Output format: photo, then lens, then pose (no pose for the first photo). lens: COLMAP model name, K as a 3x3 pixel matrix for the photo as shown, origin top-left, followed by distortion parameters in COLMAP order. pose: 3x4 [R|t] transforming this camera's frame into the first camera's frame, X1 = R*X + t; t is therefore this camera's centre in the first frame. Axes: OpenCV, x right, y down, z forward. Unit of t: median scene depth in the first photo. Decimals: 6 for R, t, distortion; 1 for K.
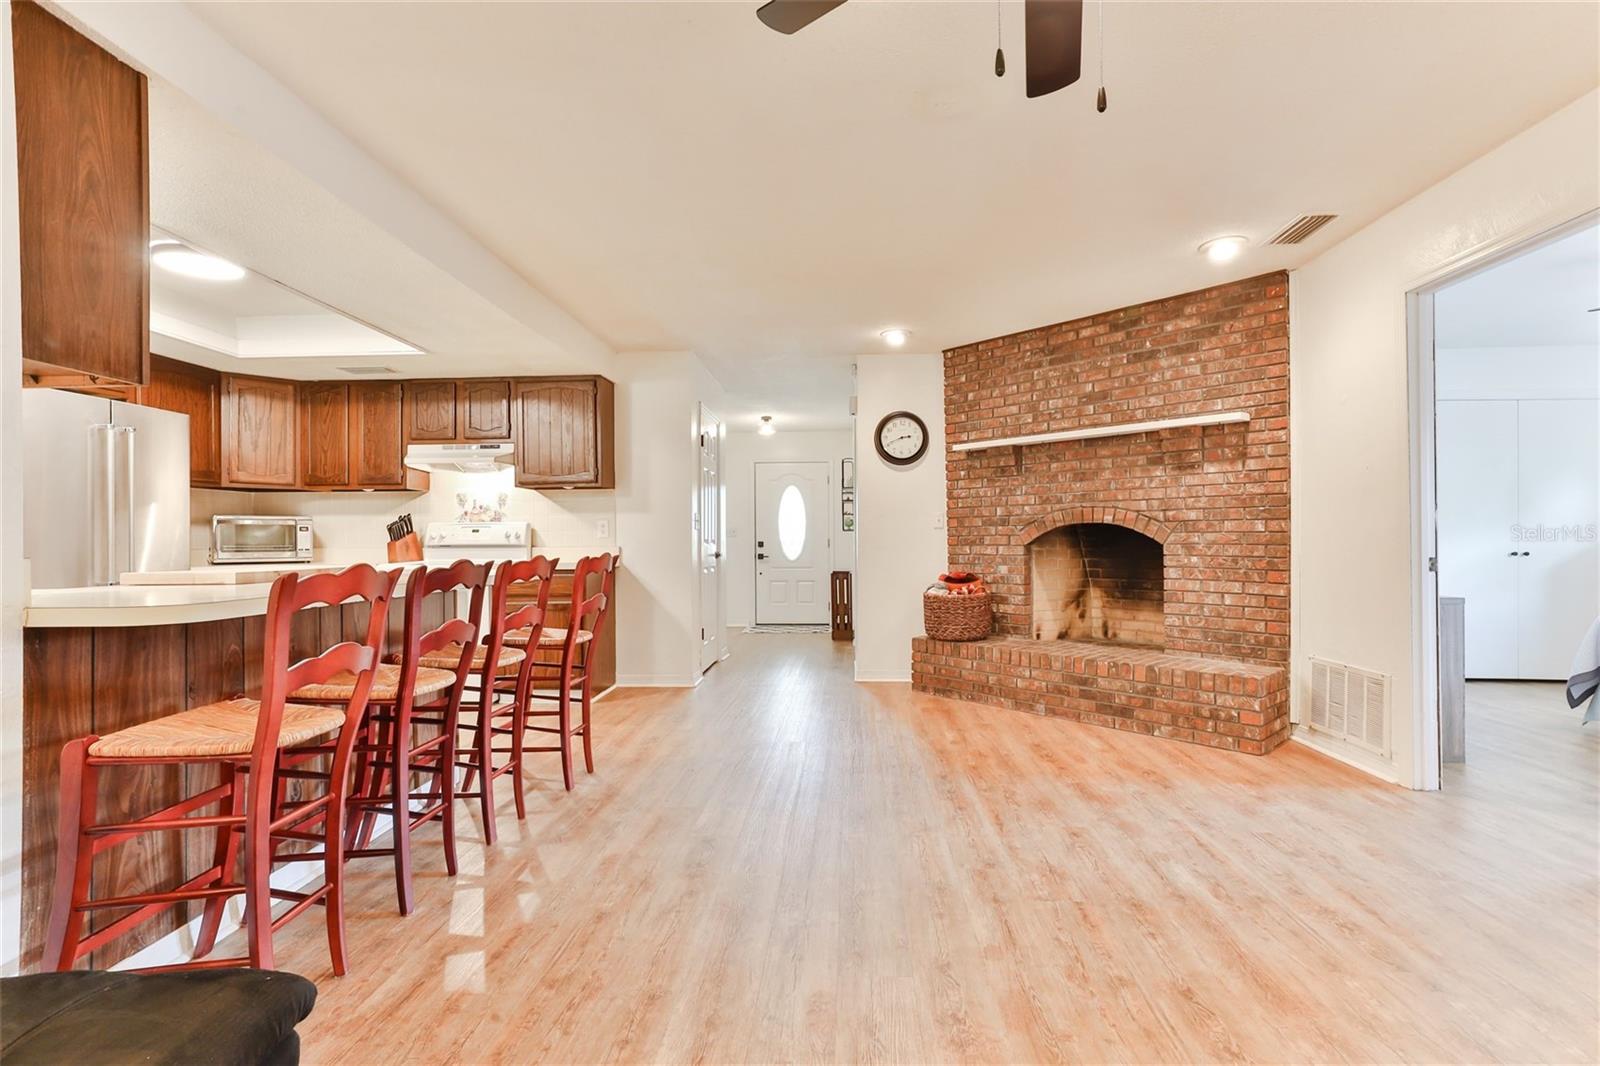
lens RADIAL K [[729.2, 0, 804.2], [0, 729.2, 538.3], [0, 0, 1]] dist [-0.017041, 0.009747]
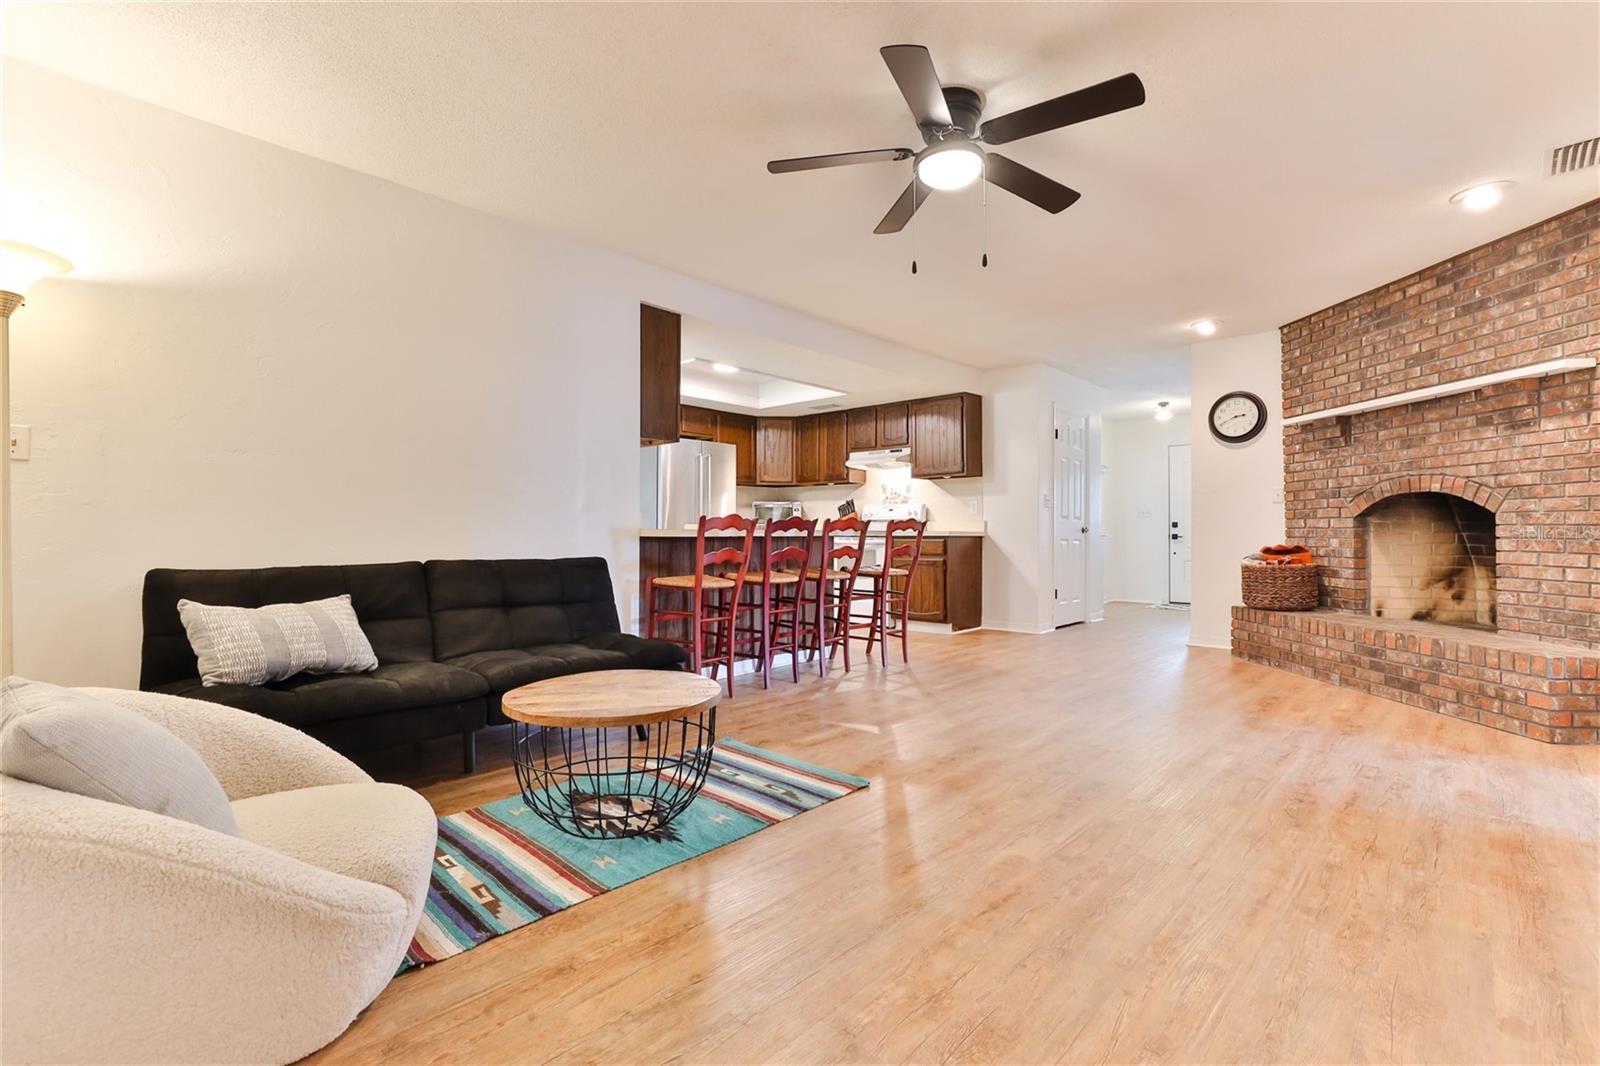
lens RADIAL K [[729.2, 0, 796.9], [0, 729.2, 529.1], [0, 0, 1]] dist [-0.017041, 0.009747]
pose [[0.750500, 0.006491, -0.660839, 0.397668], [-0.007899, 0.999968, 0.000850, 0.031326], [0.660823, 0.004582, 0.750528, -0.223941]]
